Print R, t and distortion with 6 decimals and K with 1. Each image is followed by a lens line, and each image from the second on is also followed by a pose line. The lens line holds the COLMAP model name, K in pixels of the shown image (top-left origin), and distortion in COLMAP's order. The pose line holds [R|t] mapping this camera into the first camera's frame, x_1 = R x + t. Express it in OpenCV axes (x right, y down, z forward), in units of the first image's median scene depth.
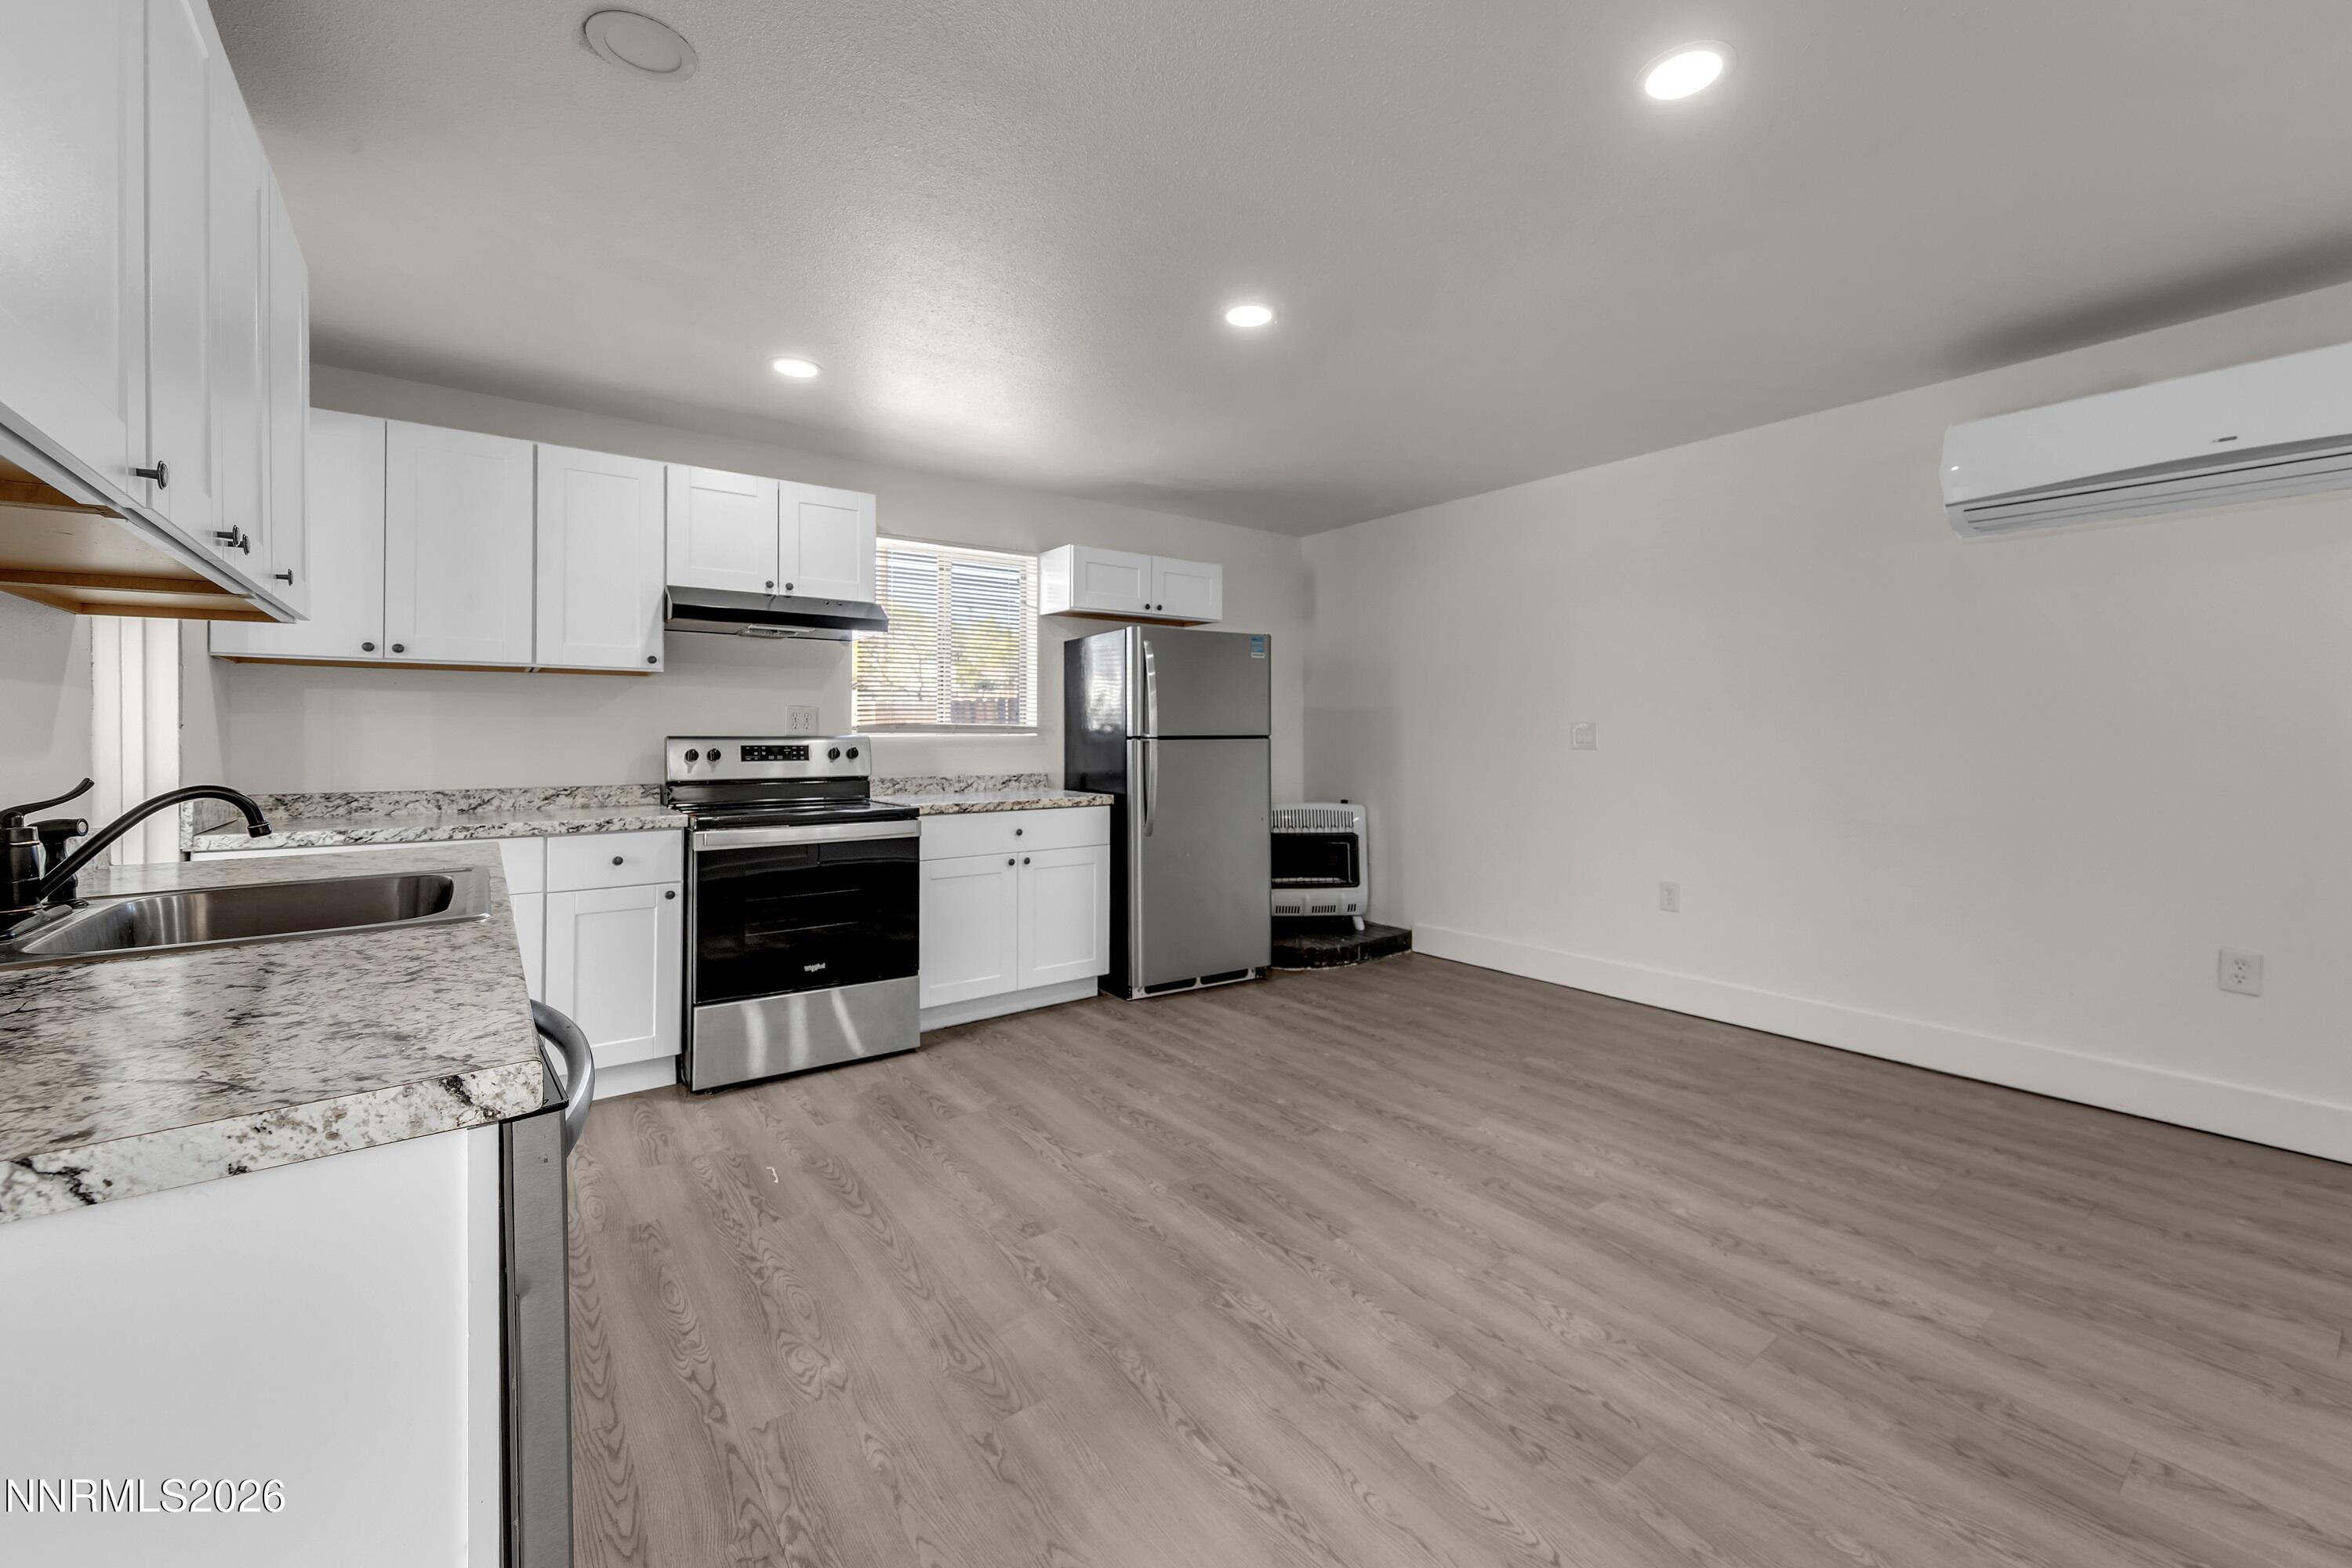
lens RADIAL K [[943.2, 0, 1189.6], [0, 943.2, 727.8], [0, 0, 1]] dist [0.002016, 0.000236]
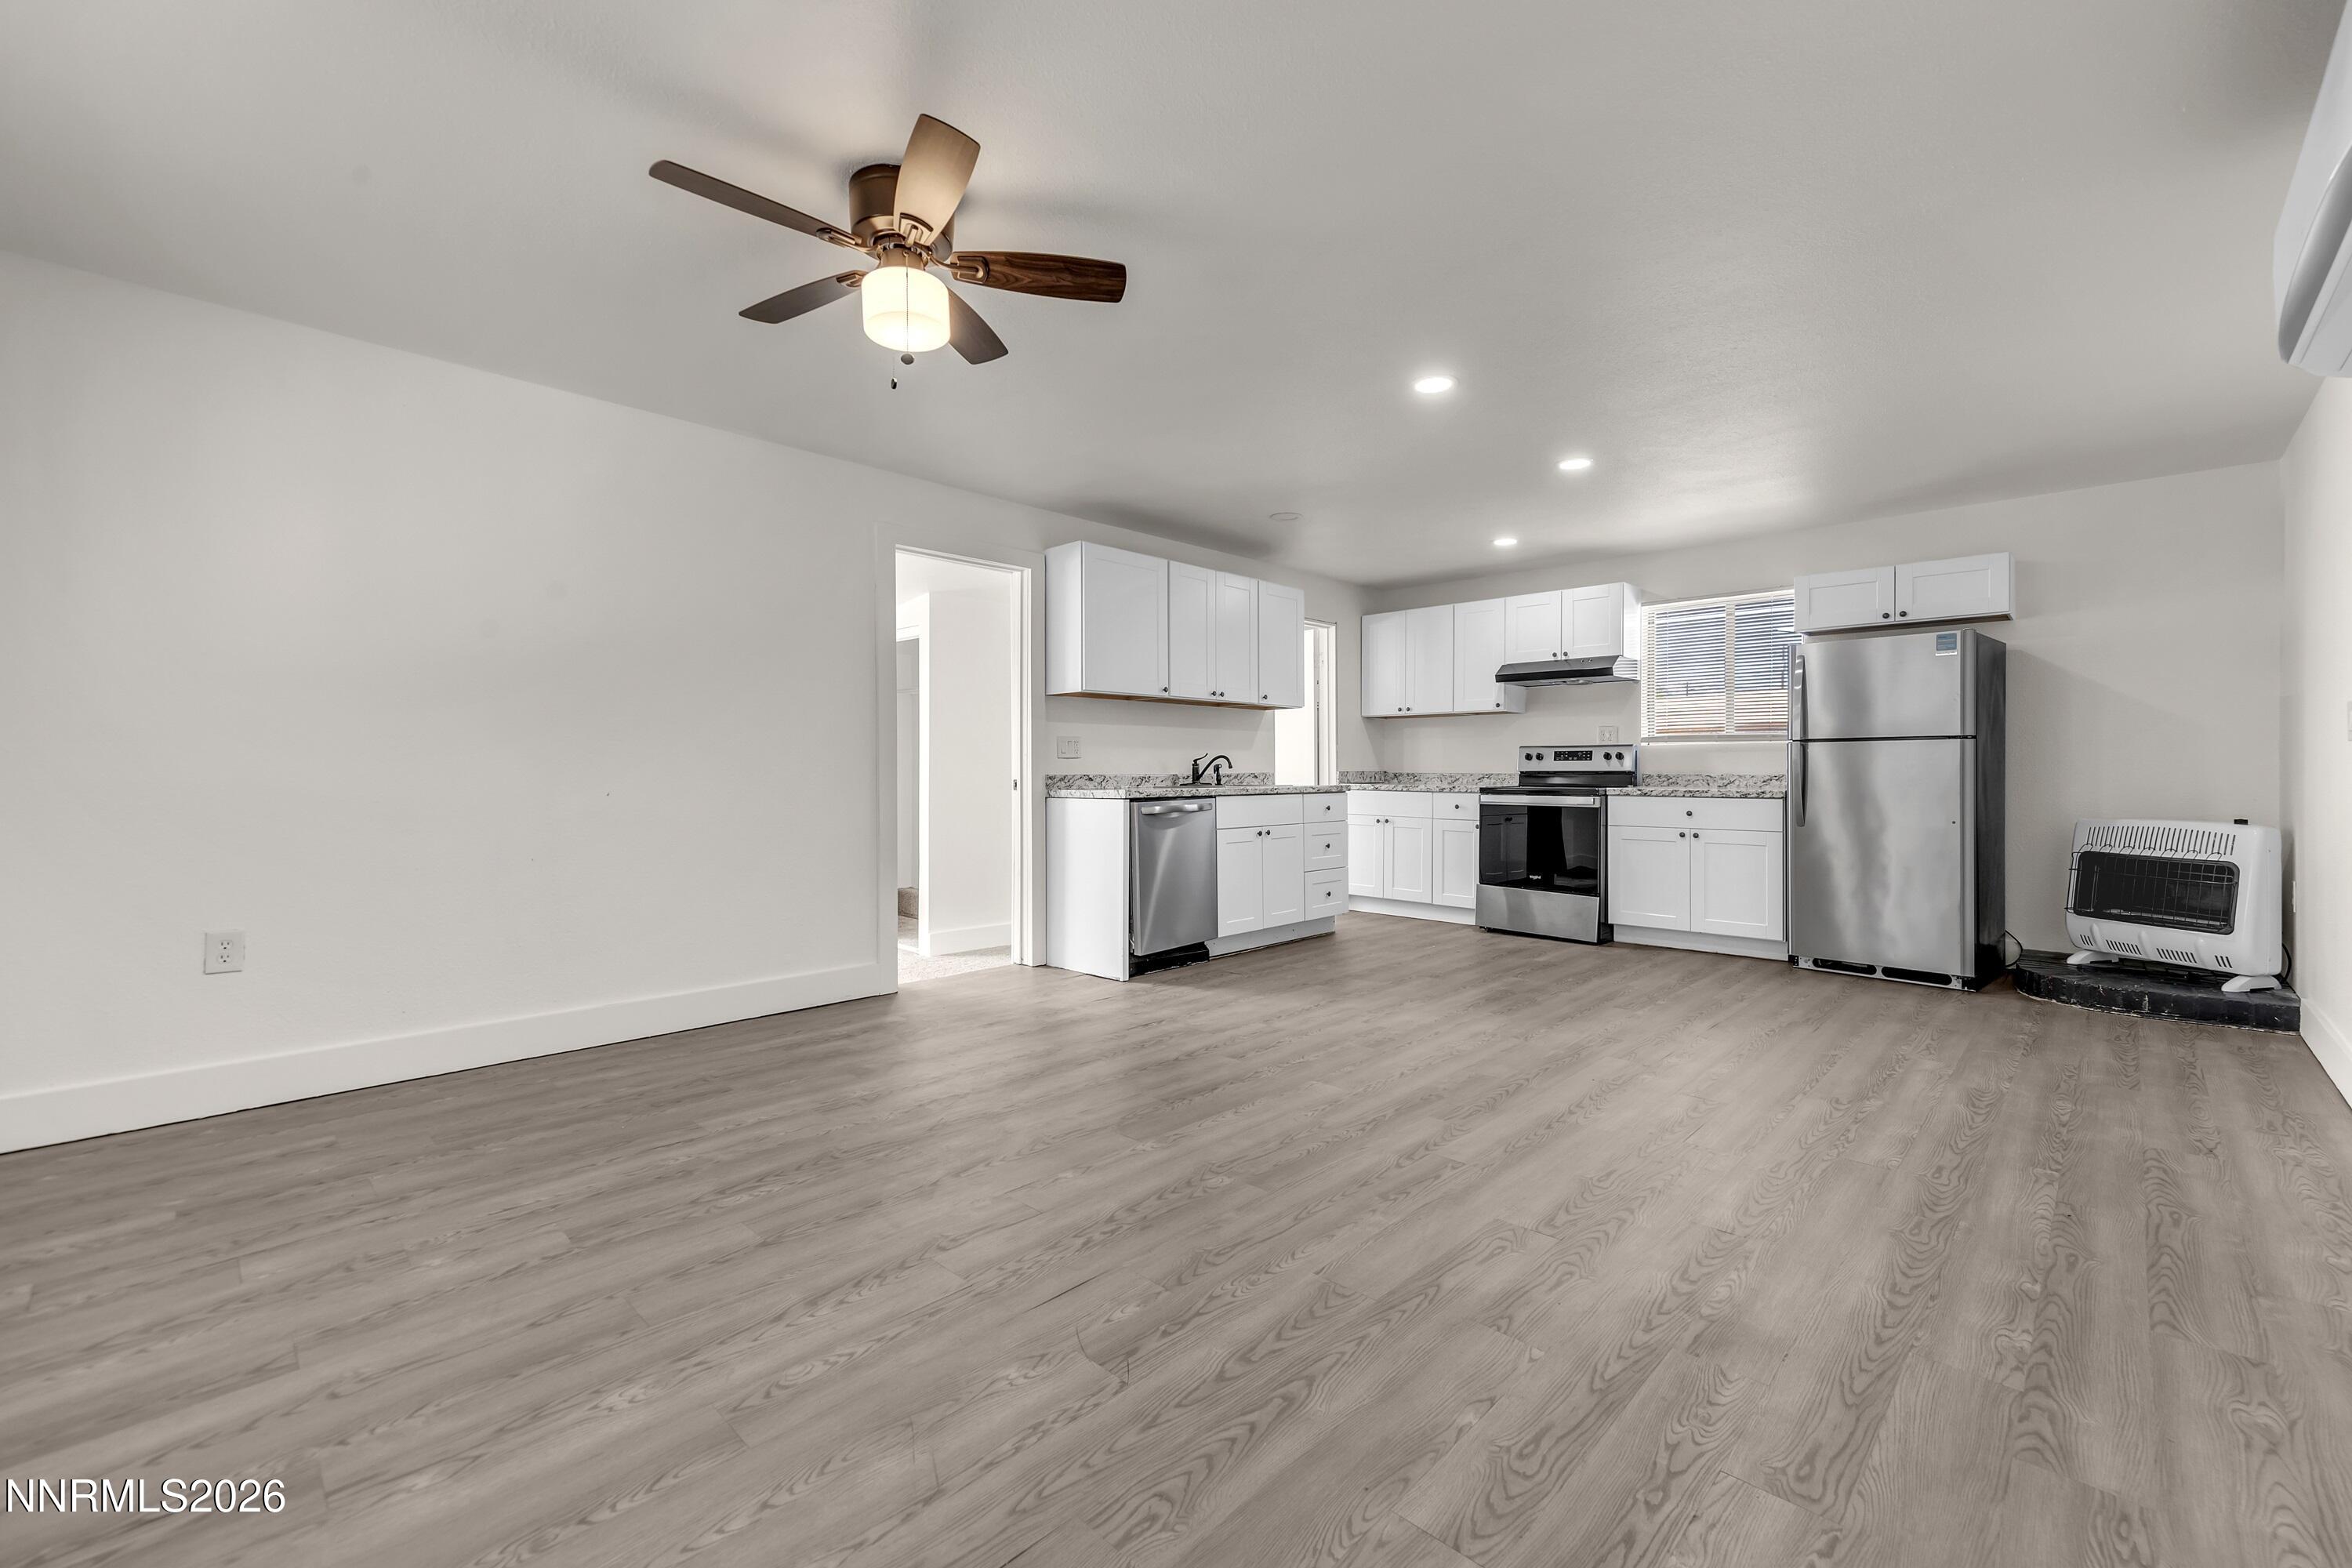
lens RADIAL K [[955.6, 0, 1189.1], [0, 955.6, 772.3], [0, 0, 1]] dist [0.002502, 0.000171]
pose [[0.150302, 0.005364, -0.988626, 1.123664], [0.006589, 0.999958, 0.006427, 0.041271], [0.988618, -0.007480, 0.150260, 0.096610]]
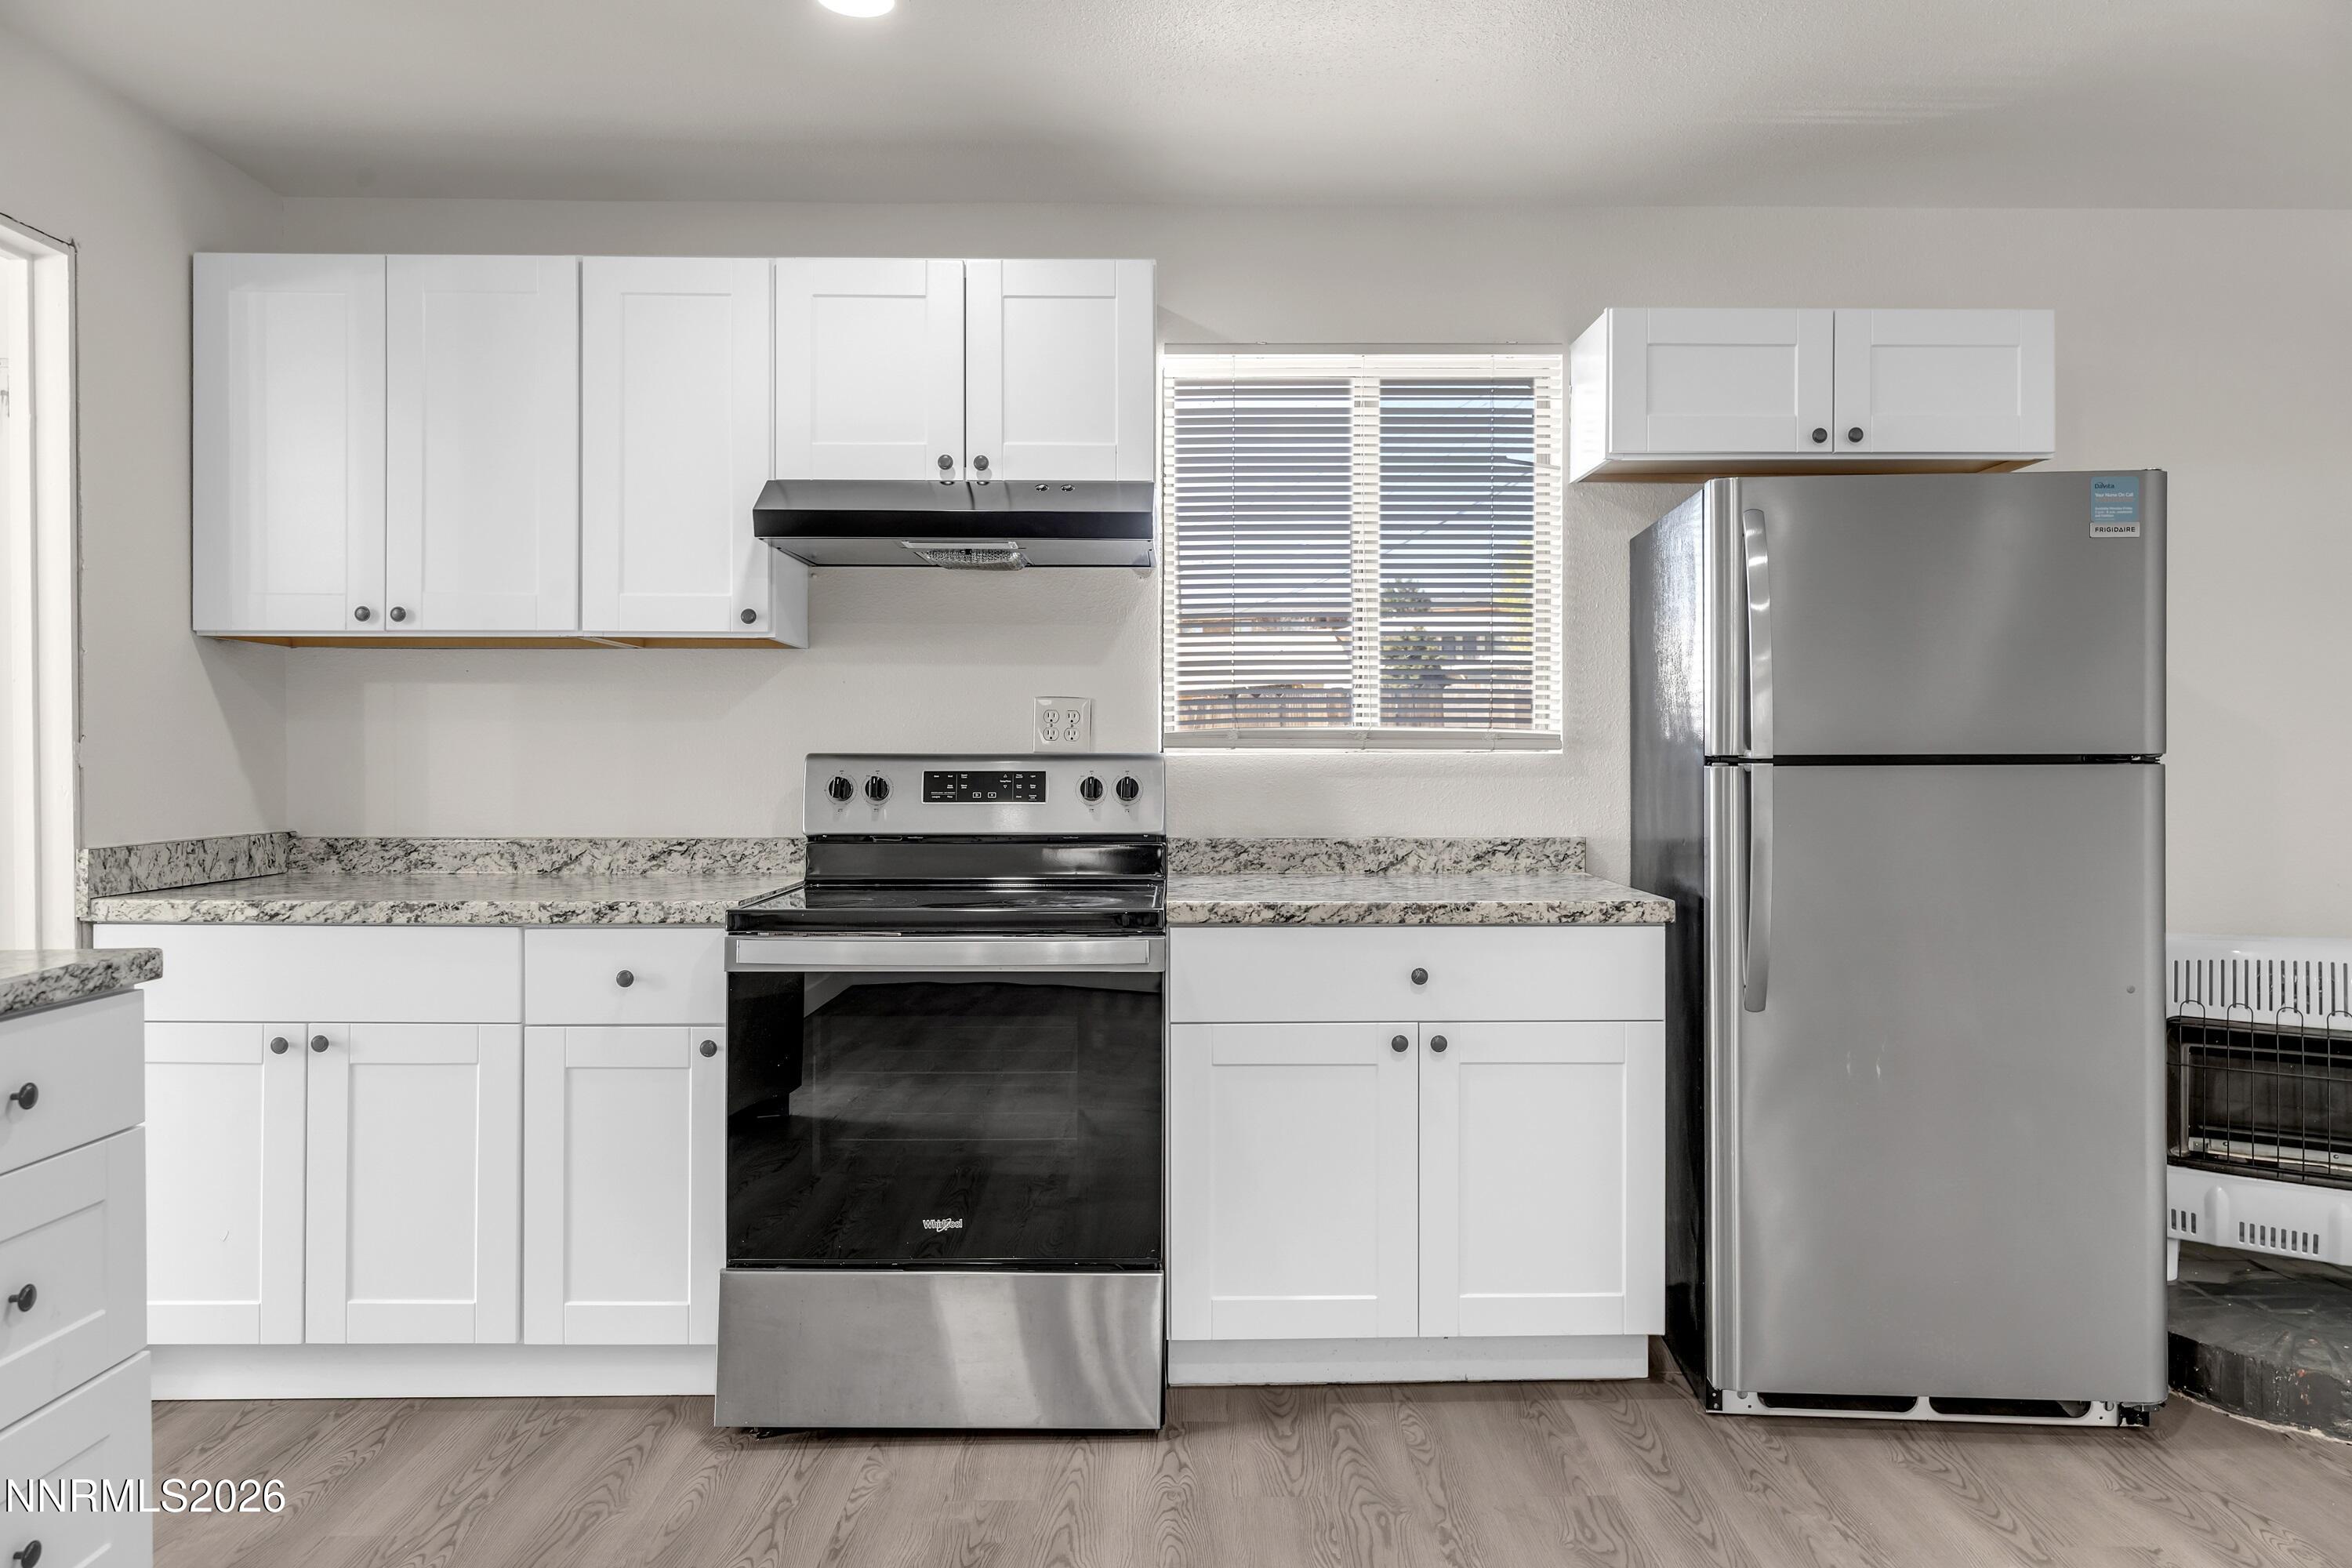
lens RADIAL K [[1534.3, 0, 1203.7], [0, 1534.3, 754.9], [0, 0, 1]] dist [0.009025, -0.002838]
pose [[0.806610, 0.001742, -0.591081, 0.166828], [0.003012, 0.999971, 0.007058, 0.003745], [0.591076, -0.007473, 0.806581, 0.394070]]
